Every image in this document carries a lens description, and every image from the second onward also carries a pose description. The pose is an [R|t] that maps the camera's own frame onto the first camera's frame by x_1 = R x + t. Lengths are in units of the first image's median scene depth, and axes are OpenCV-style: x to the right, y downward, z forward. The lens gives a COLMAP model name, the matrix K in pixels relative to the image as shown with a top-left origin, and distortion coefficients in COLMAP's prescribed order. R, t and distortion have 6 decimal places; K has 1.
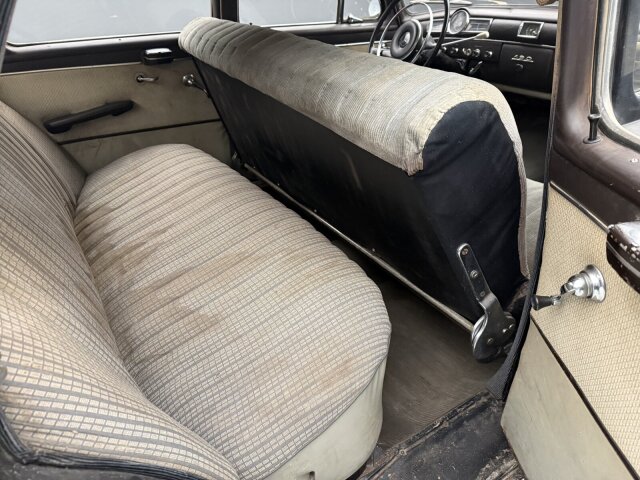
lens RADIAL K [[458.9, 0, 319.6], [0, 458.9, 242.1], [0, 0, 1]] dist [0.037282, -0.054197]
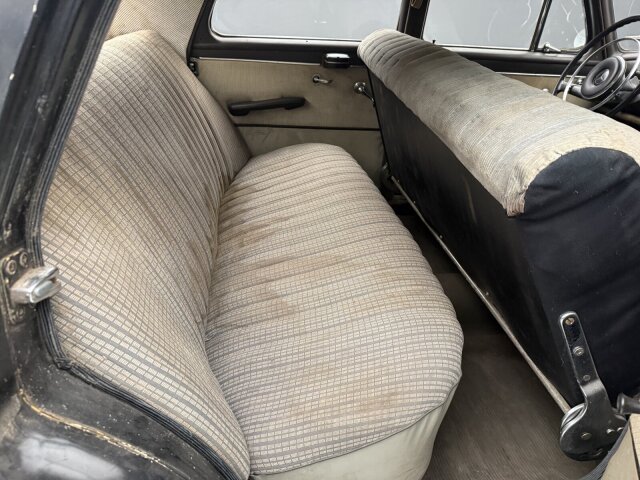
lens RADIAL K [[457.5, 0, 320.0], [0, 457.5, 240.0], [0, 0, 1]] dist [0.065733, -0.115568]
pose [[0.908514, 0.250898, -0.334145, 0.148940], [-0.262429, 0.964889, 0.010979, -0.012980], [0.325167, 0.077714, 0.942458, 0.039577]]
